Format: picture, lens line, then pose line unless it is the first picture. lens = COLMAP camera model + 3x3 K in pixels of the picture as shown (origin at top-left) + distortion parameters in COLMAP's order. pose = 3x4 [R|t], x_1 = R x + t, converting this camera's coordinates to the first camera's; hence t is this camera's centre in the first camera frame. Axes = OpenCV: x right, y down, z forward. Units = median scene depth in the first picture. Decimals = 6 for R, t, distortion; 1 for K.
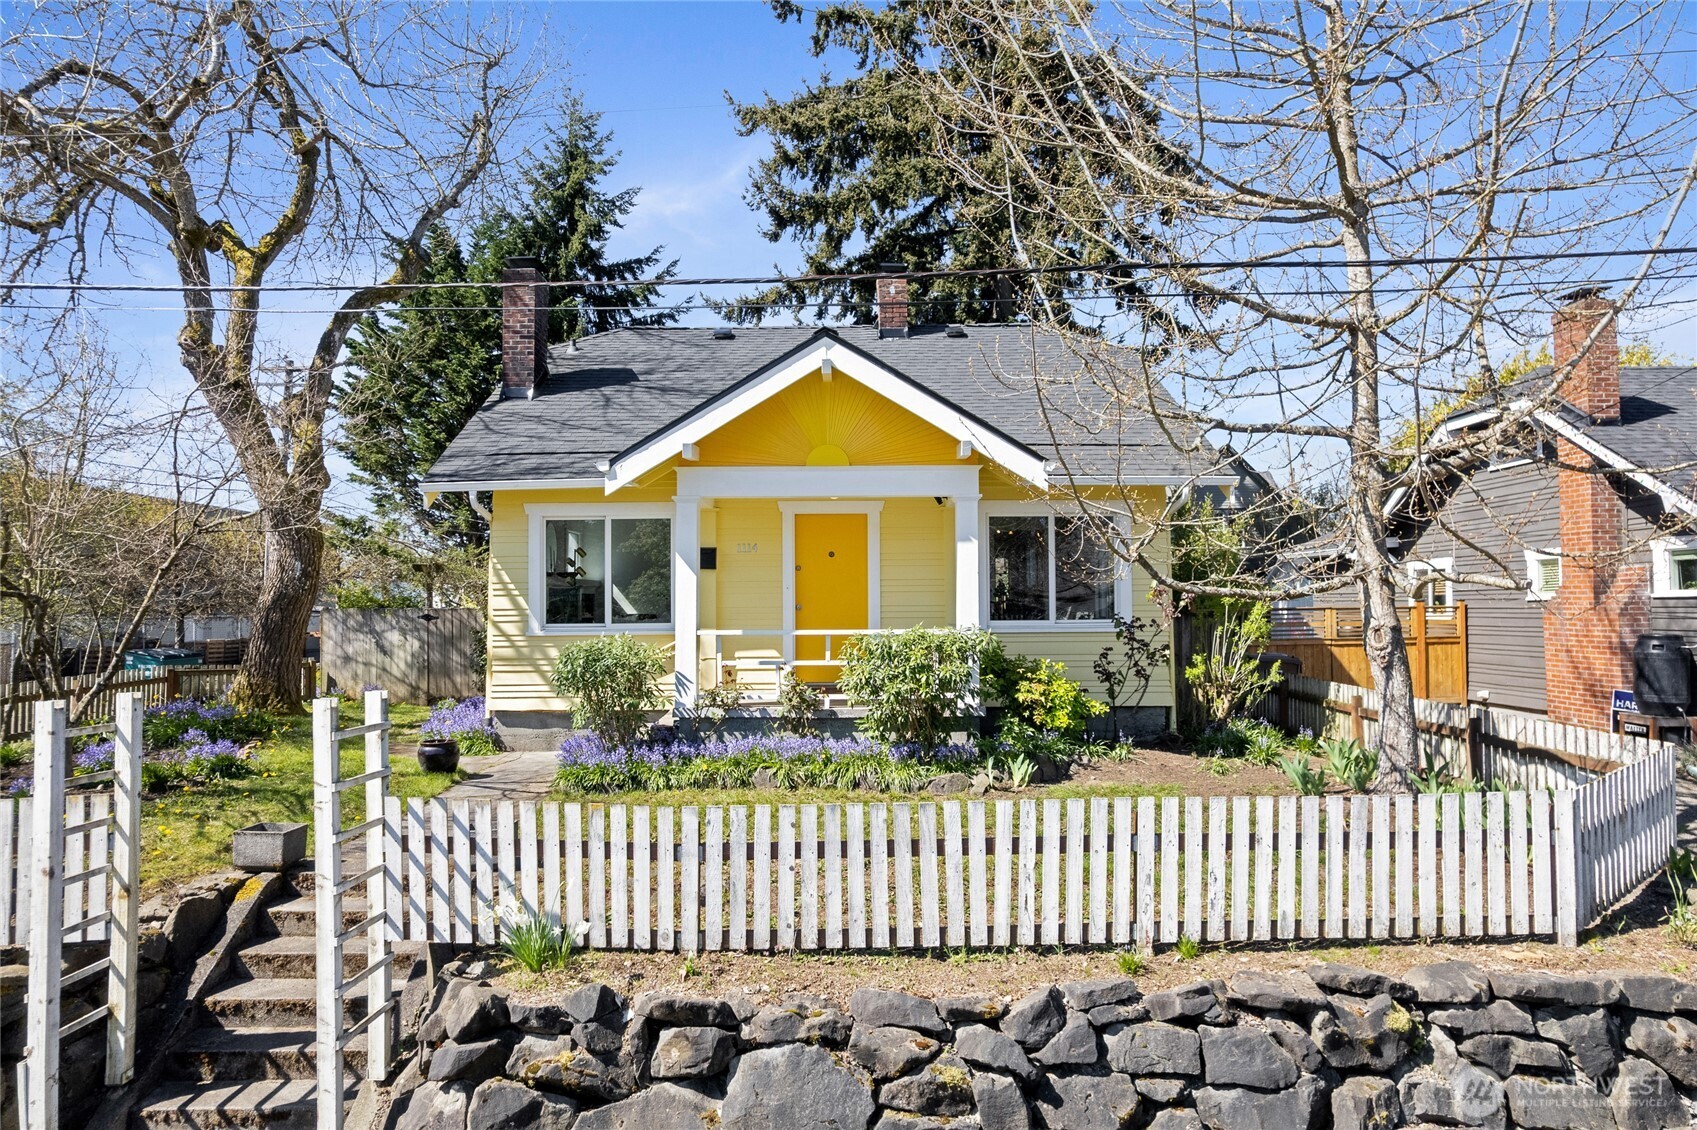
lens RADIAL K [[1068.9, 0, 850.1], [0, 1068.9, 574.0], [0, 0, 1]] dist [-0.034607, 0.009176]
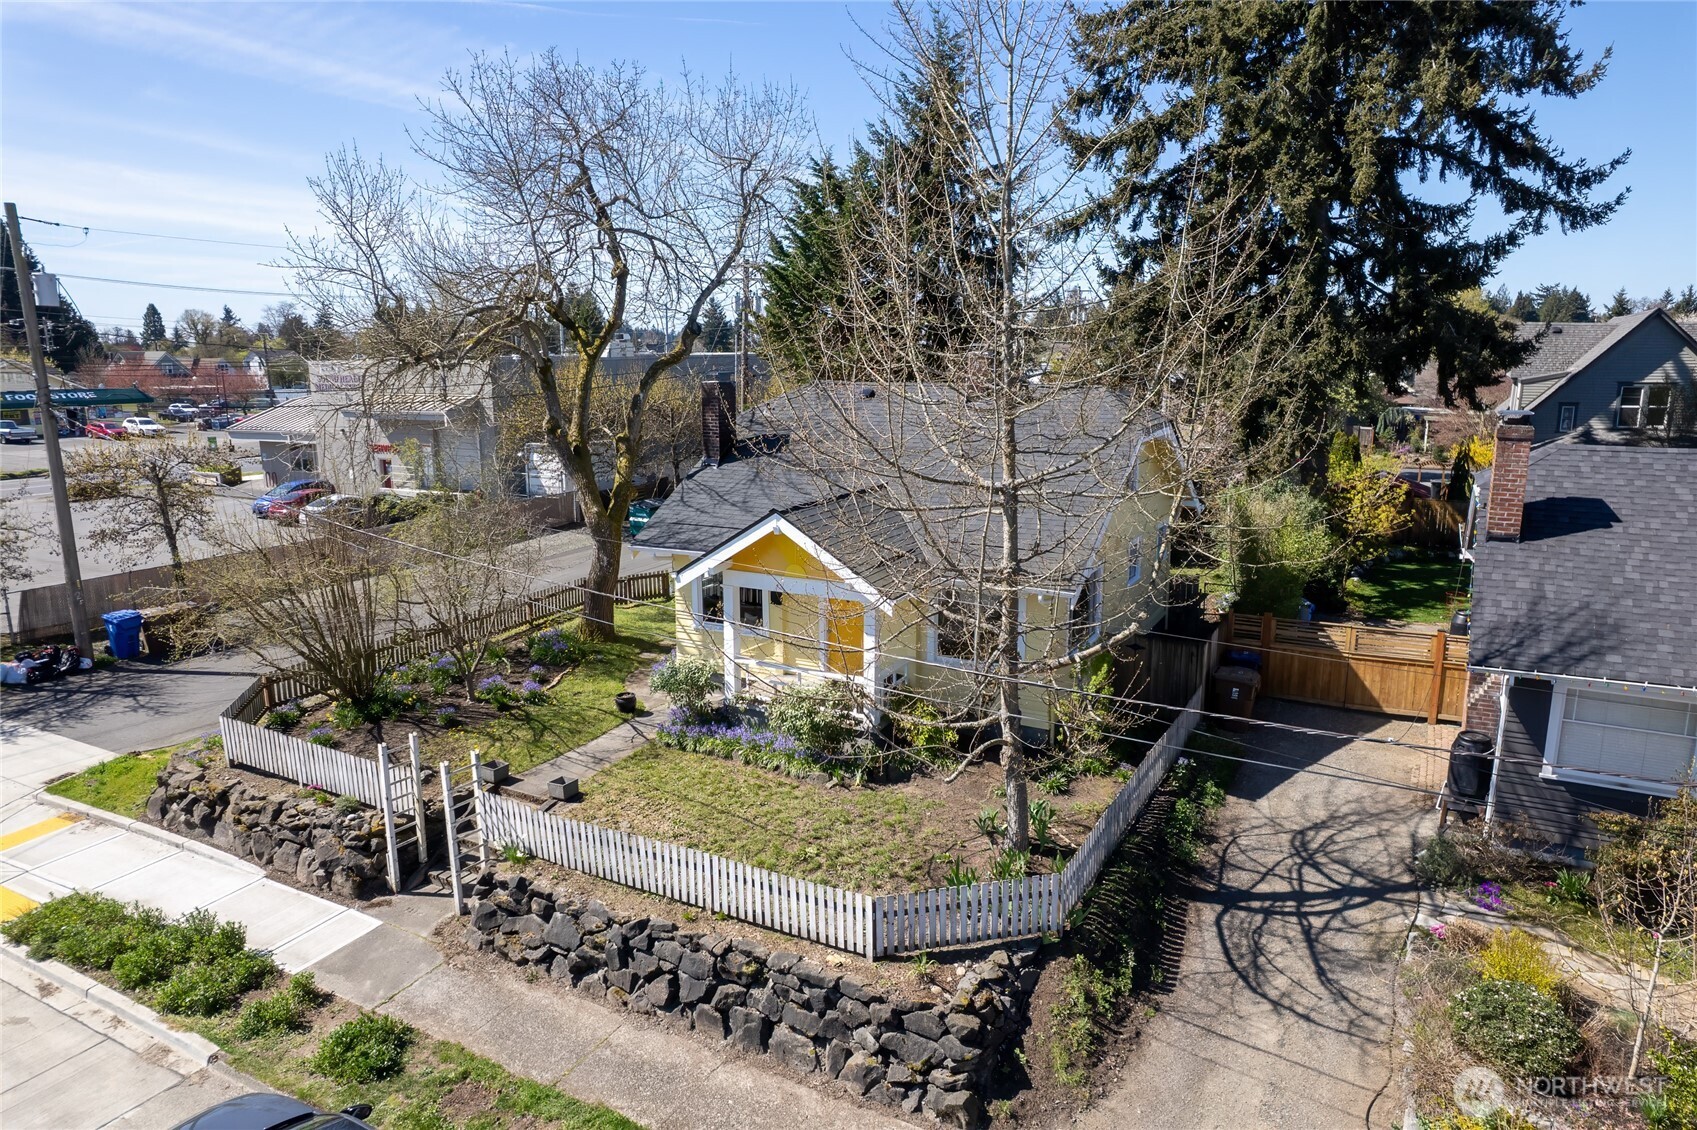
lens RADIAL K [[1068.9, 0, 843.8], [0, 1068.9, 554.2], [0, 0, 1]] dist [-0.034607, 0.009176]
pose [[0.872181, 0.095941, -0.479683, 1.627528], [0.010834, 0.976550, 0.215018, -0.954528], [0.489063, -0.192731, 0.850689, -0.747721]]
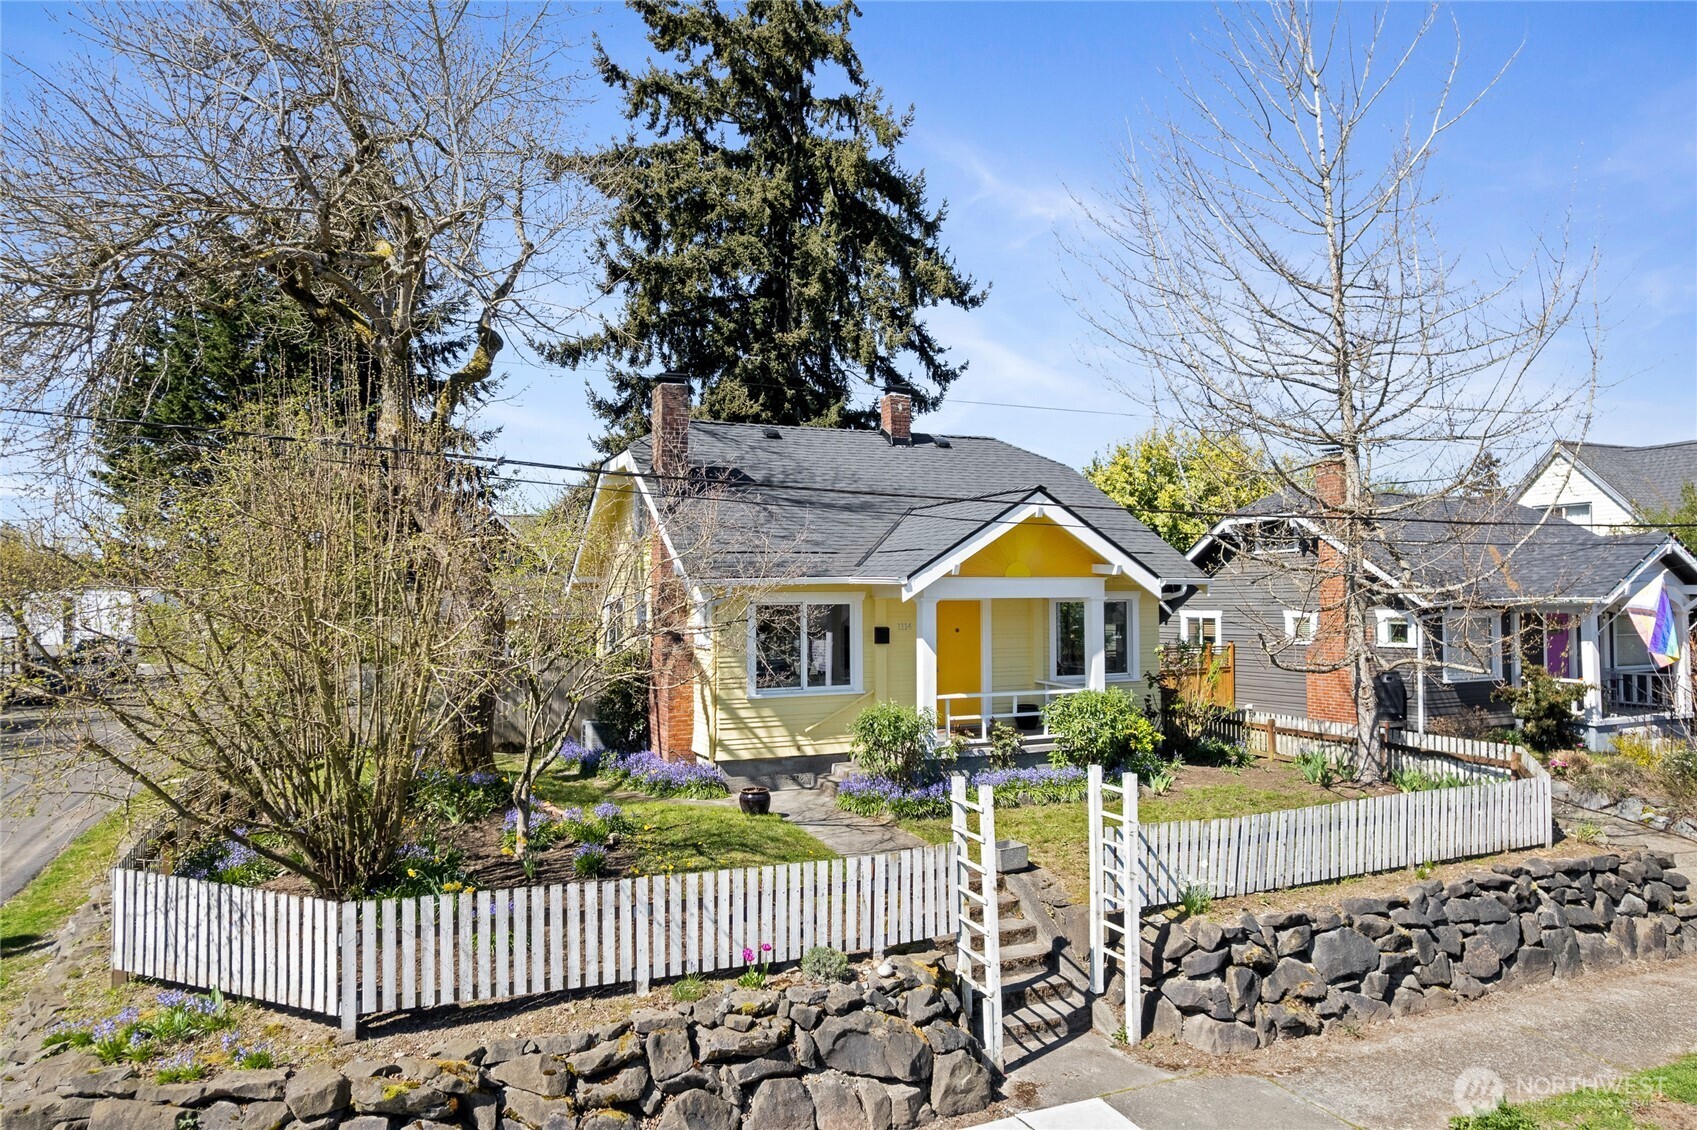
lens RADIAL K [[1068.9, 0, 856.0], [0, 1068.9, 564.1], [0, 0, 1]] dist [-0.034607, 0.009176]
pose [[0.919436, 0.014035, 0.392989, -1.492366], [-0.010323, 0.999880, -0.011557, -0.190043], [-0.393104, 0.006569, 0.919471, -0.431179]]
